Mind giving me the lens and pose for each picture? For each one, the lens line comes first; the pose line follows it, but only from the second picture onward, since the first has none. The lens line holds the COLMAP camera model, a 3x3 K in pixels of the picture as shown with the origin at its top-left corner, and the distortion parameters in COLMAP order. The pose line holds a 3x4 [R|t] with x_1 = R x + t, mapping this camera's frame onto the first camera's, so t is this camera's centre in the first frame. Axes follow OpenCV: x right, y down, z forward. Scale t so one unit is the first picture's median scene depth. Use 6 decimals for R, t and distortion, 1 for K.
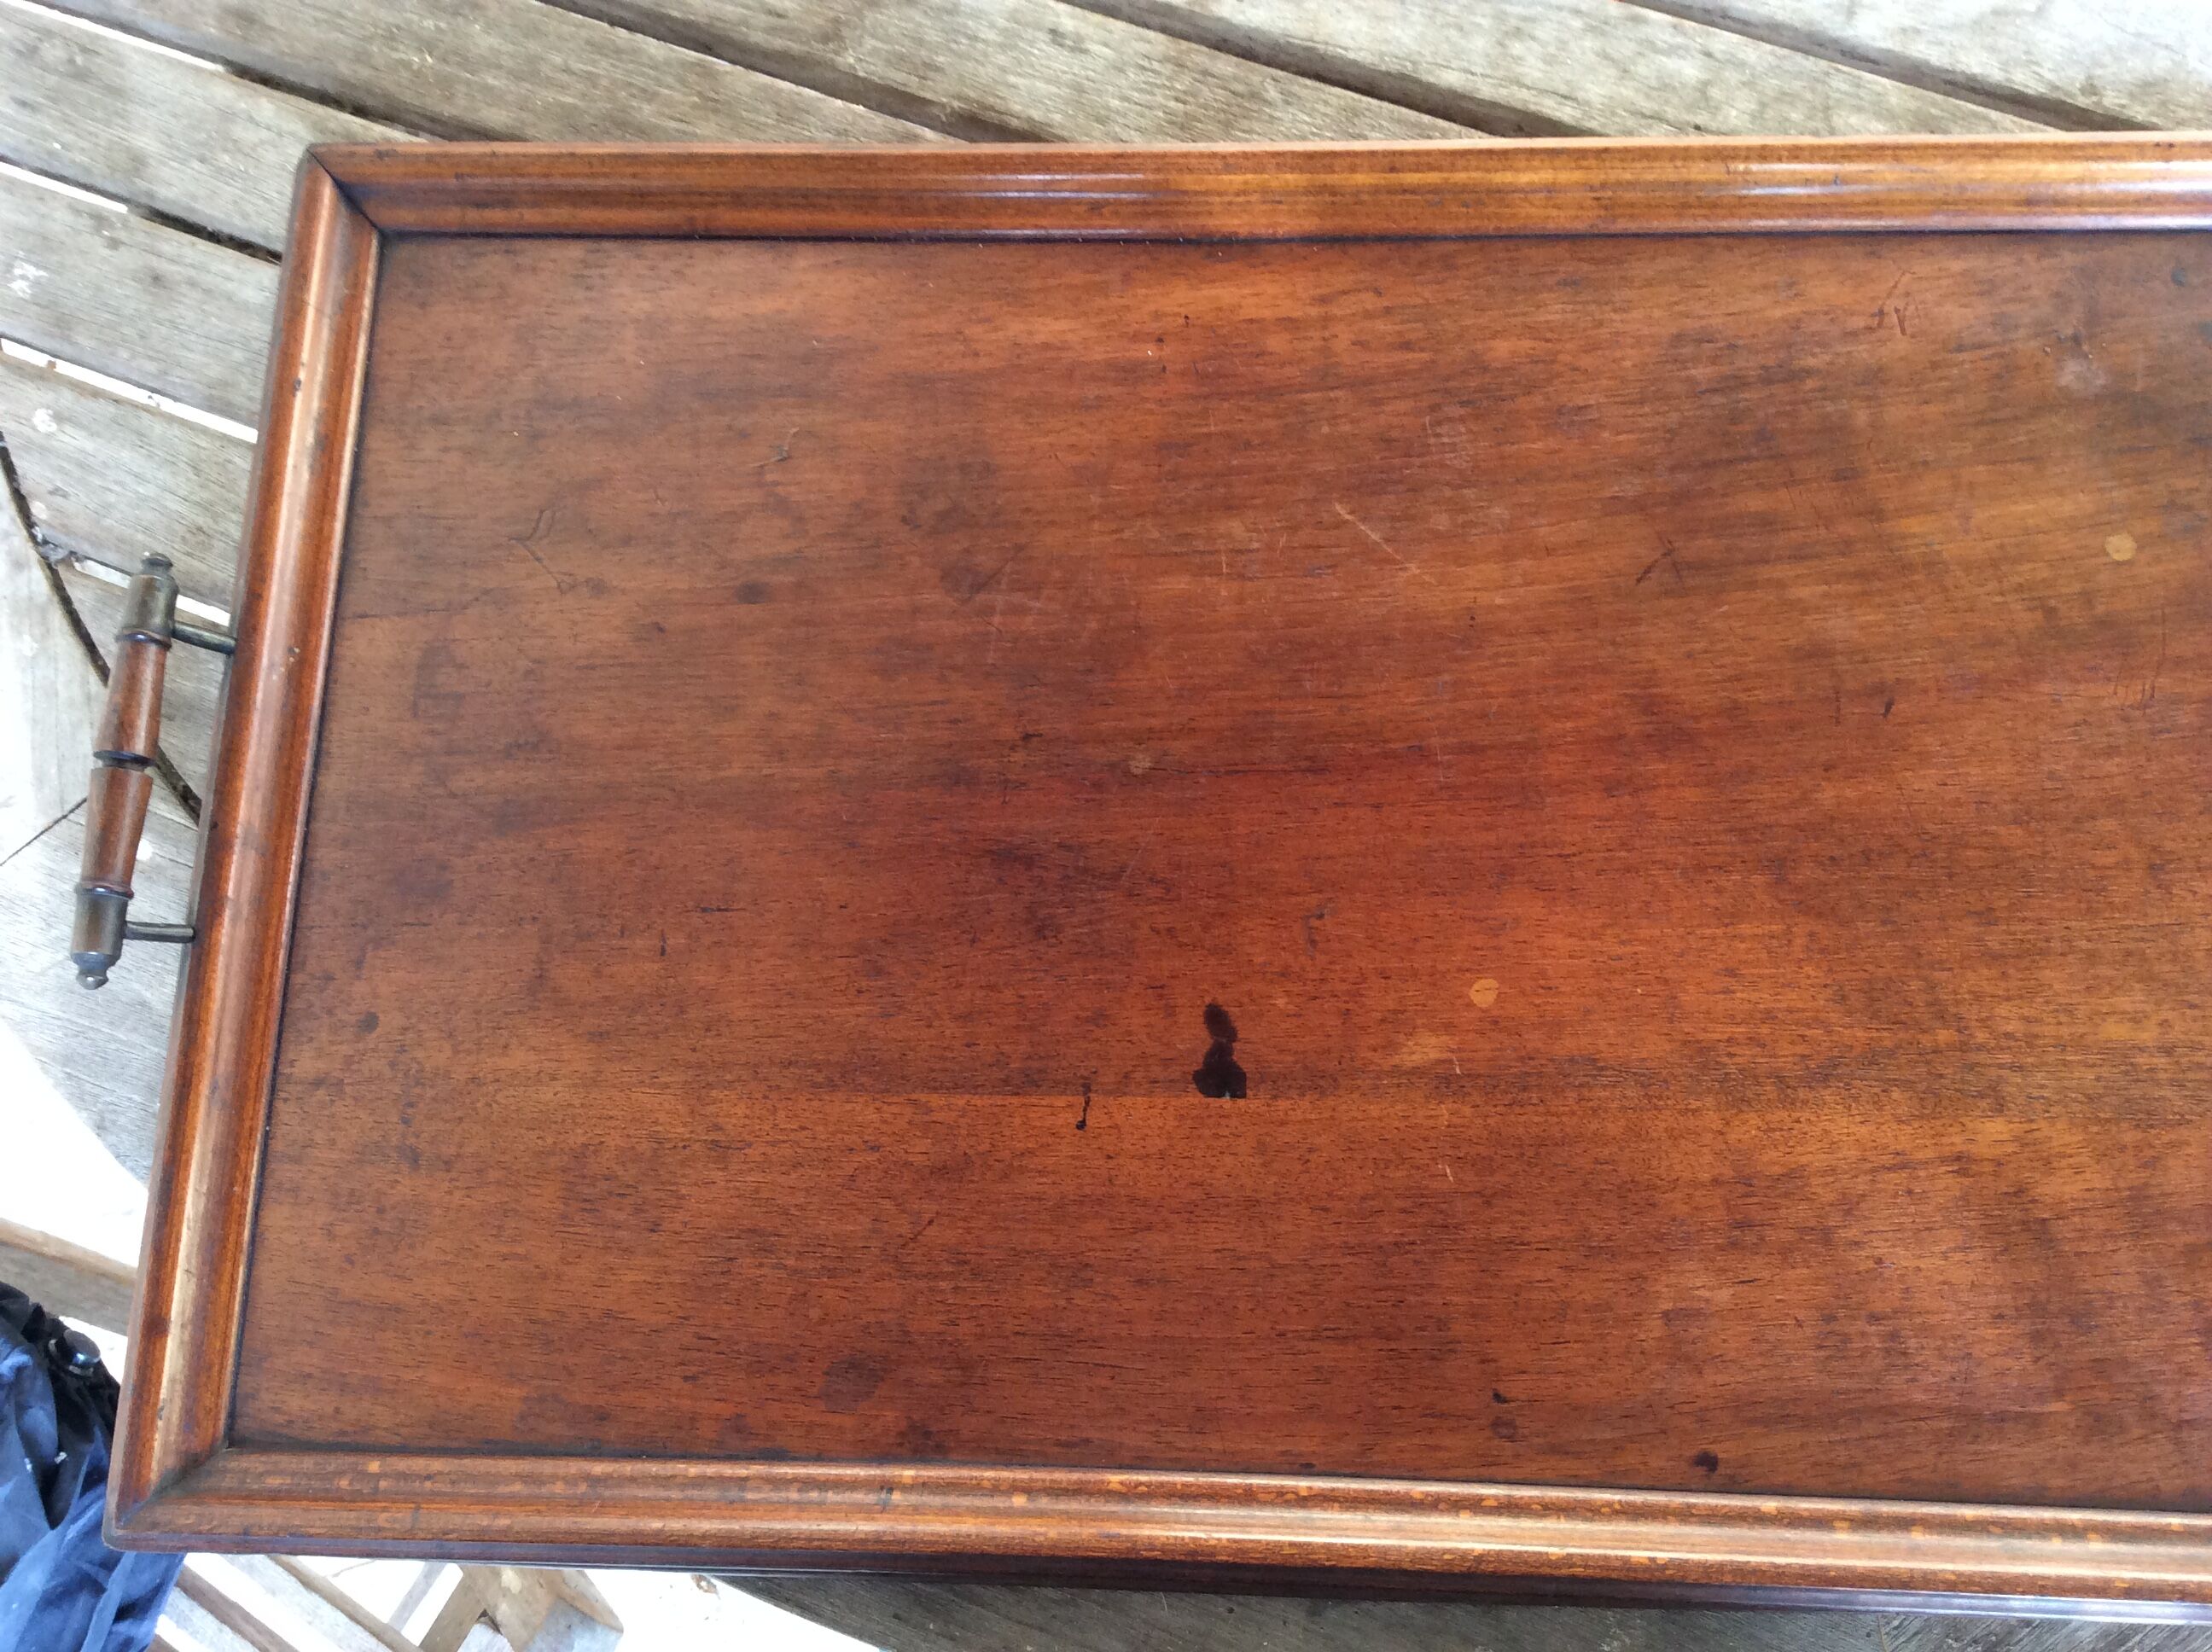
lens RADIAL K [[2030.8, 0, 1110.1], [0, 2030.8, 829.7], [0, 0, 1]] dist [0.133611, -0.304611]
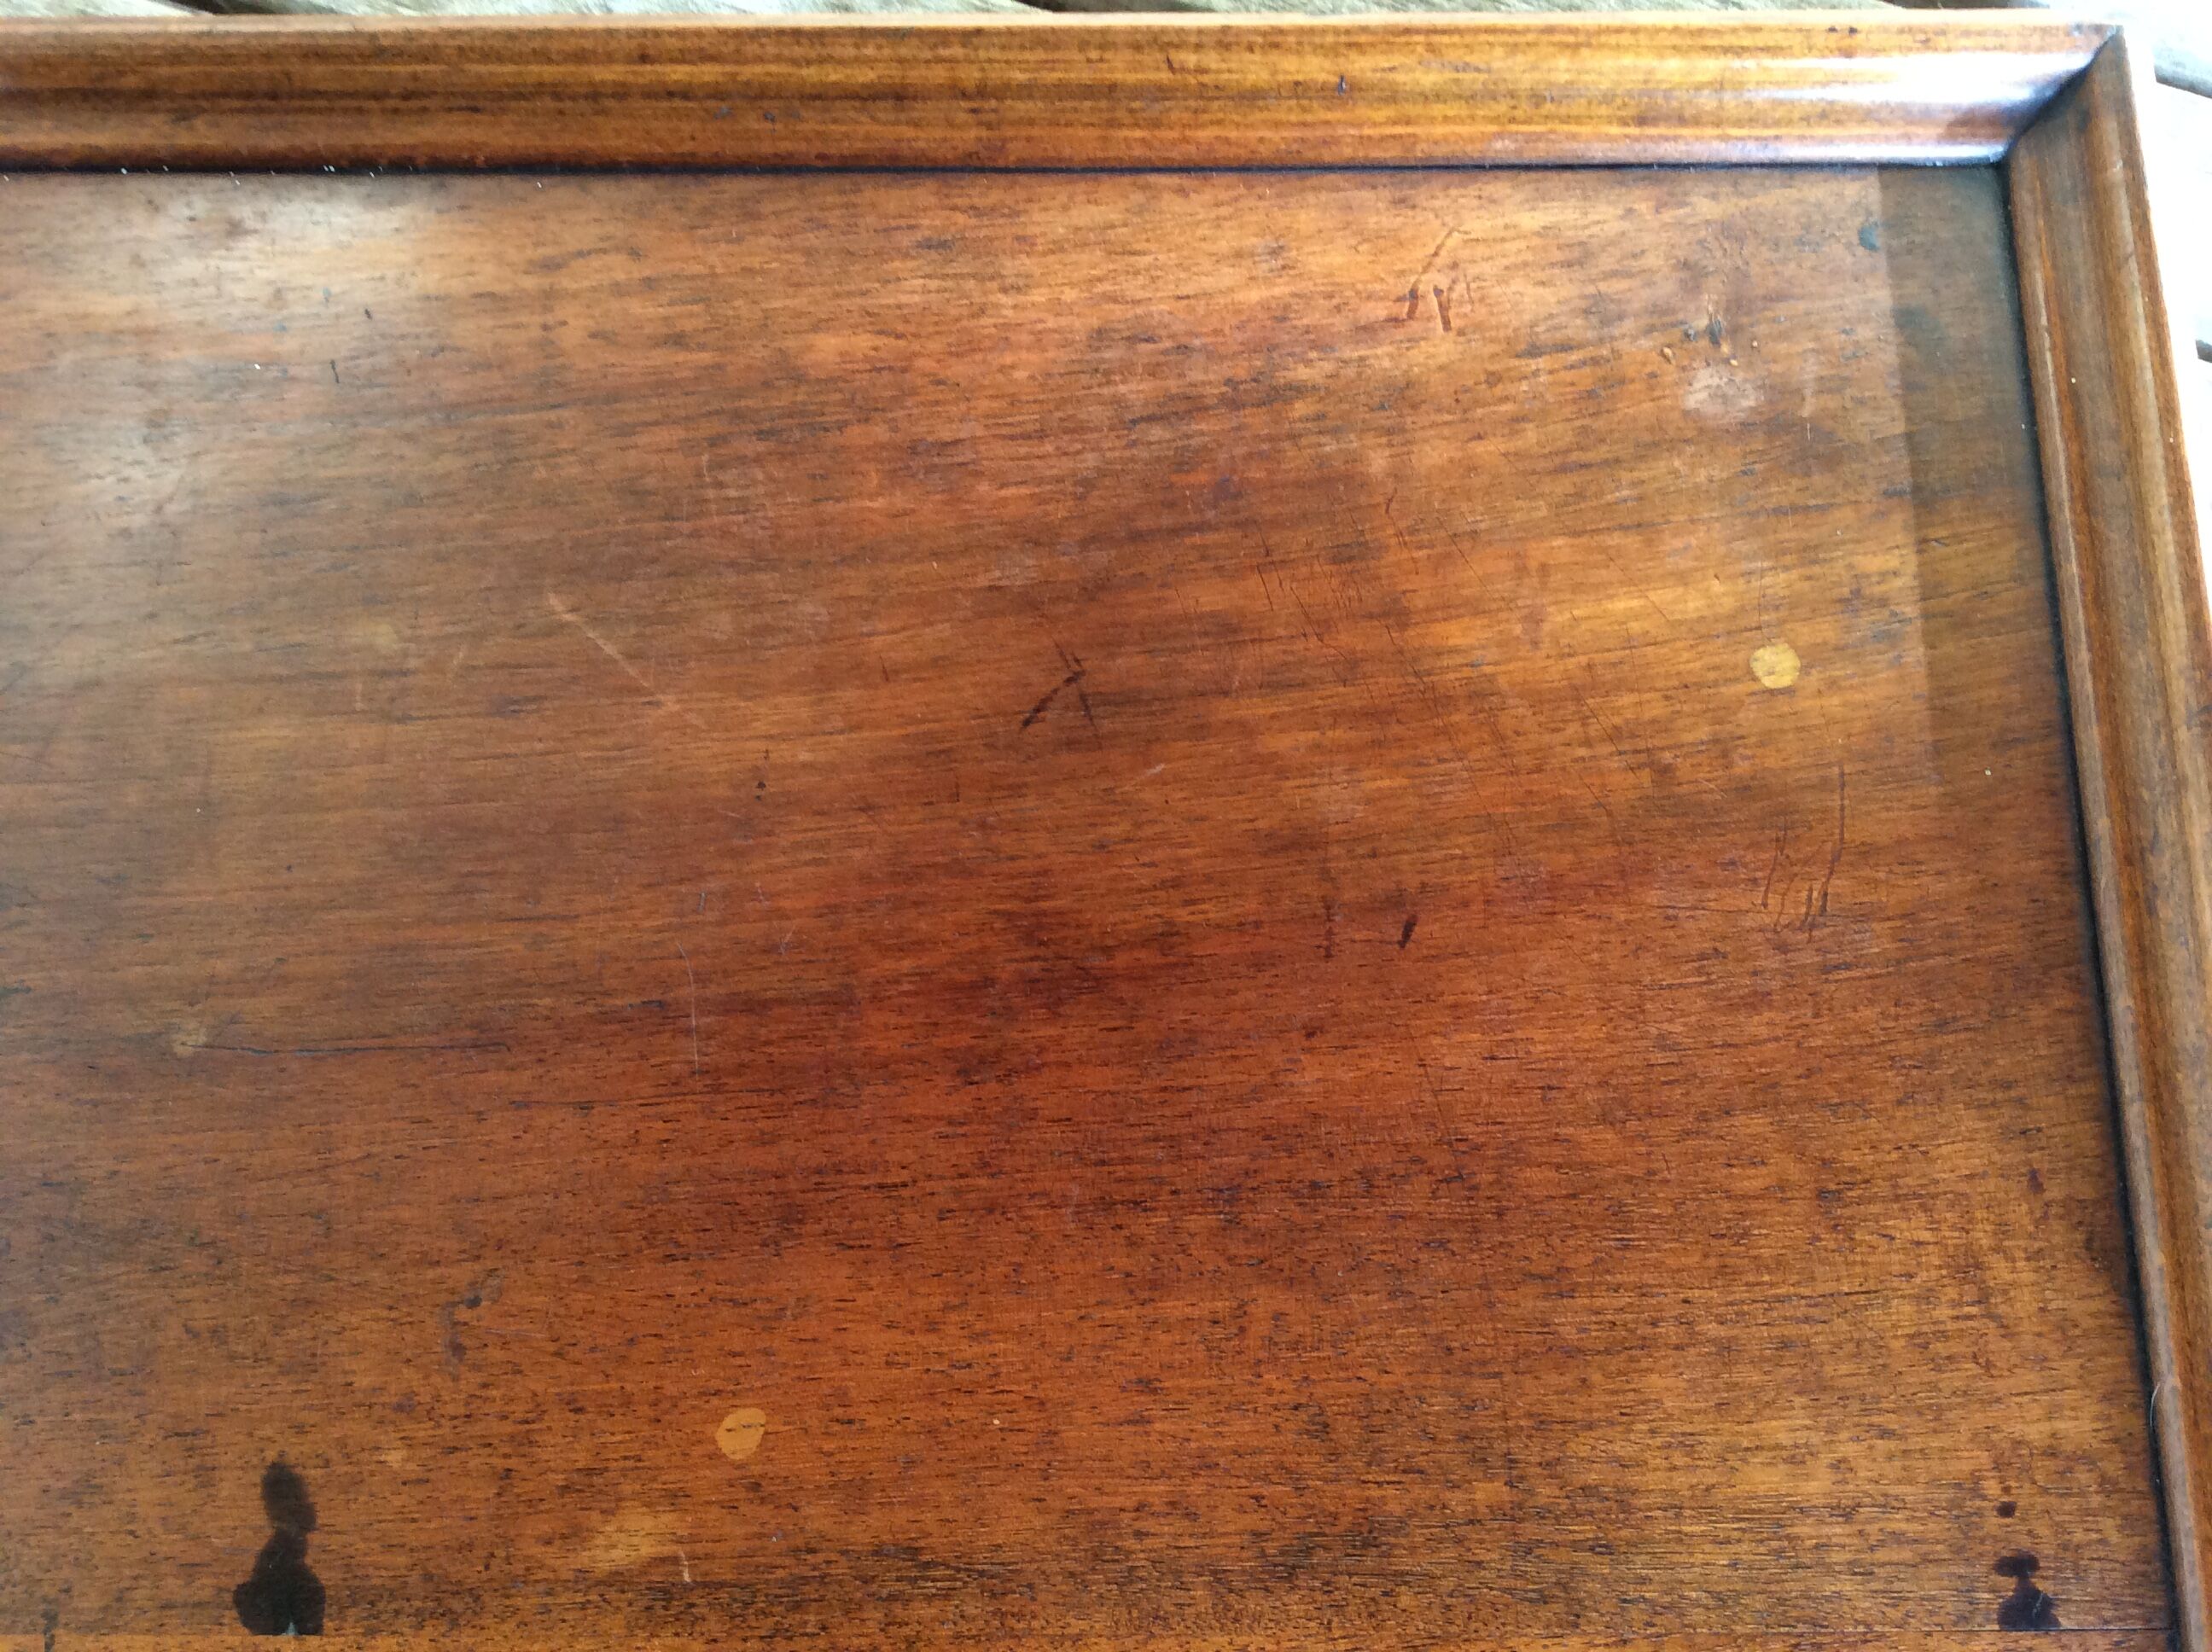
lens RADIAL K [[1979.8, 0, 1097.7], [0, 1979.8, 829.7], [0, 0, 1]] dist [0.132359, -0.296133]
pose [[0.997699, -0.013383, 0.066461, 0.239486], [0.012934, 0.999891, 0.007186, -0.093419], [-0.066550, -0.006309, 0.997763, 0.396995]]
